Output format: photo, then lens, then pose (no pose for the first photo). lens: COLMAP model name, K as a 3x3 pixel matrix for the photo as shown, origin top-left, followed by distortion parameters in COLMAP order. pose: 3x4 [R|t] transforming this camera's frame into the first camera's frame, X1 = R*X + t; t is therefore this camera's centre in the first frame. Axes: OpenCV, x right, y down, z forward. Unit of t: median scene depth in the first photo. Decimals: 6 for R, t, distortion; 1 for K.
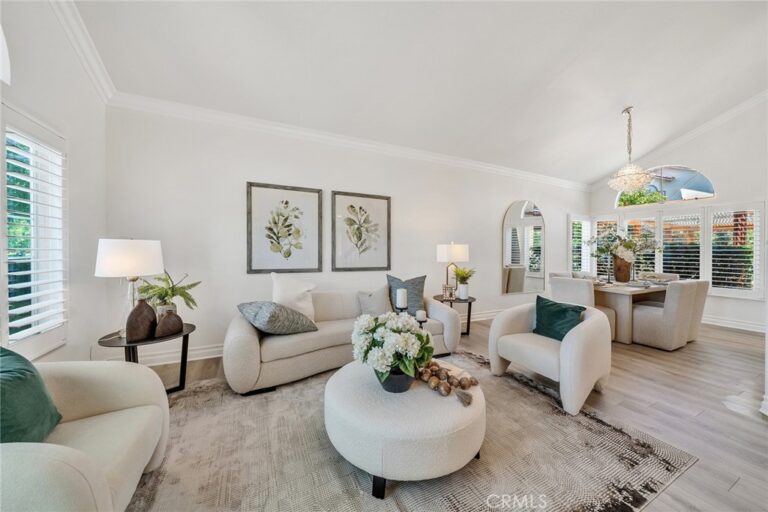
lens RADIAL K [[270.4, 0, 383.1], [0, 270.4, 249.1], [0, 0, 1]] dist [-0.001103, -0.000824]
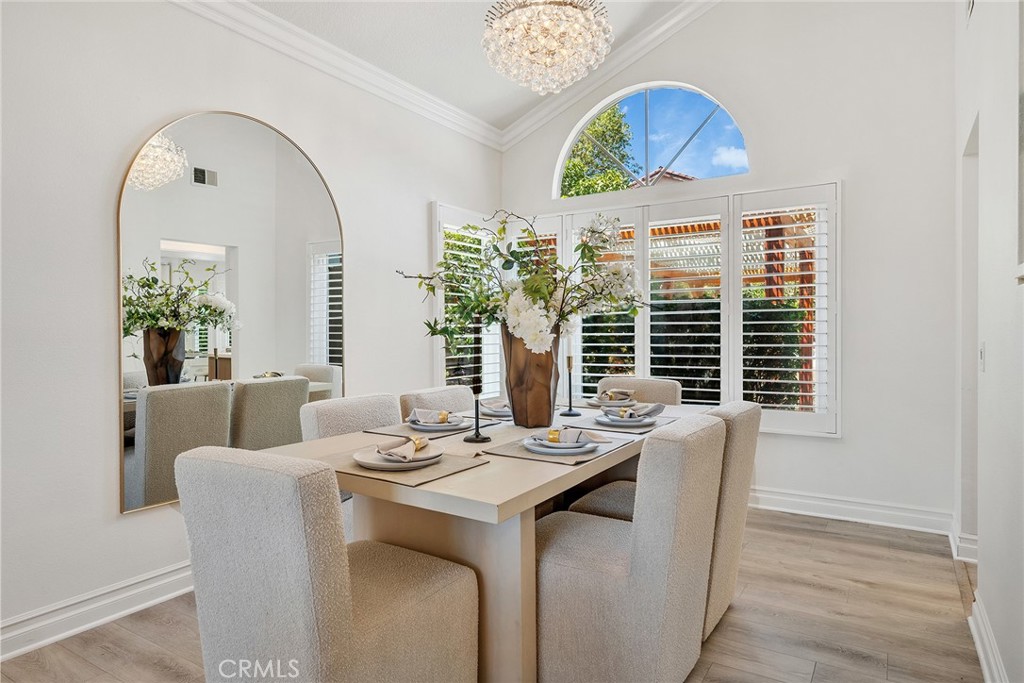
lens RADIAL K [[608.0, 0, 514.3], [0, 608.0, 323.1], [0, 0, 1]] dist [-0.010234, -0.001736]
pose [[0.847151, -0.008117, 0.531289, 0.647967], [0.011314, 0.999932, -0.002764, 0.024720], [-0.531231, 0.008353, 0.847186, 0.584107]]
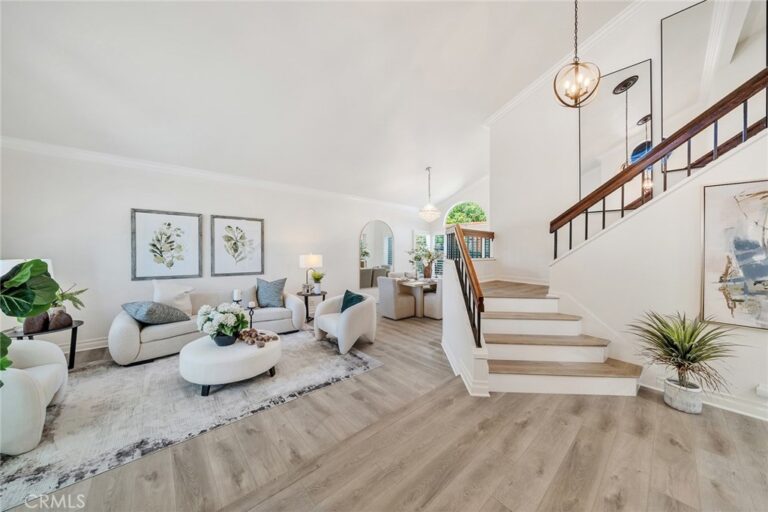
lens RADIAL K [[261.4, 0, 381.4], [0, 261.4, 249.9], [0, 0, 1]] dist [-0.006924, 0.000540]
pose [[0.963074, 0.003873, 0.269209, 0.268735], [-0.007168, 0.999911, 0.011261, -0.068235], [-0.269142, -0.012775, 0.963016, -0.442200]]
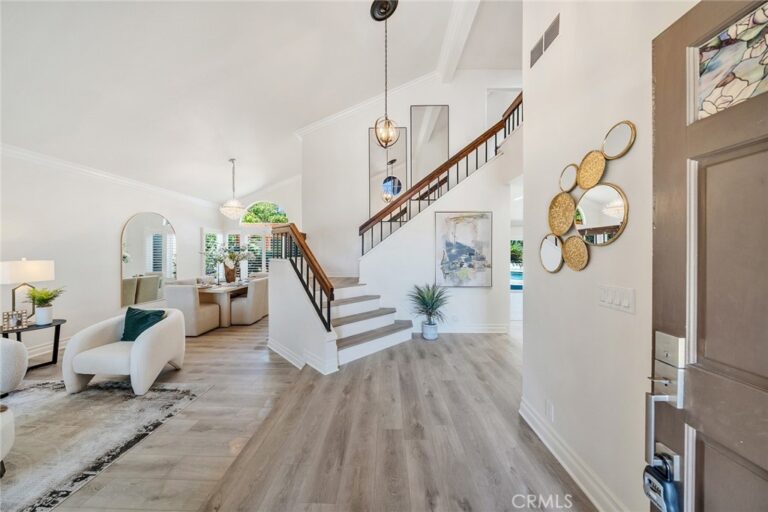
lens RADIAL K [[261.4, 0, 382.4], [0, 261.4, 250.0], [0, 0, 1]] dist [-0.006924, 0.000540]
pose [[0.460663, -0.002780, 0.887571, 0.066829], [0.001079, 0.999996, 0.002572, -0.057329], [-0.887574, -0.000227, 0.460665, -0.364476]]
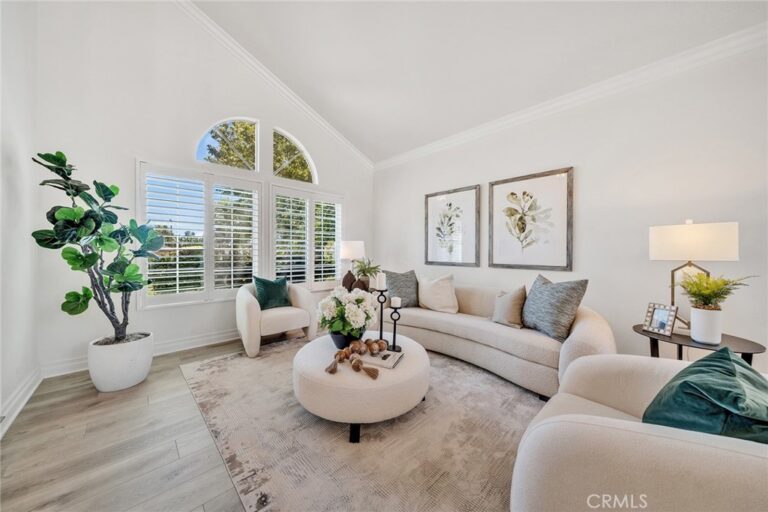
lens RADIAL K [[261.4, 0, 384.6], [0, 261.4, 258.9], [0, 0, 1]] dist [-0.006924, 0.000540]
pose [[0.316263, 0.014342, -0.948563, 0.579979], [0.000633, 0.999882, 0.015329, 0.039601], [0.948671, -0.005448, 0.316217, 0.364630]]
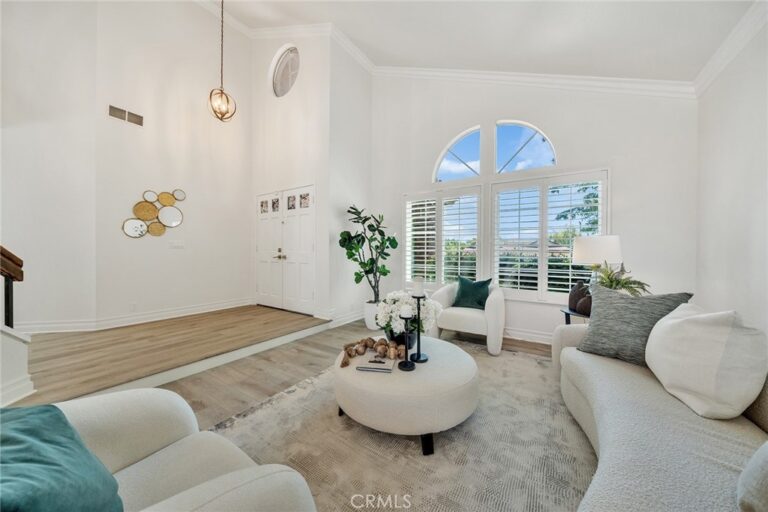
lens RADIAL K [[270.4, 0, 378.9], [0, 270.4, 253.1], [0, 0, 1]] dist [-0.001103, -0.000824]
pose [[-0.866589, -0.012402, -0.498868, 0.360411], [-0.012916, 0.999914, -0.002422, 0.036953], [0.498855, 0.004344, -0.866674, 0.943378]]
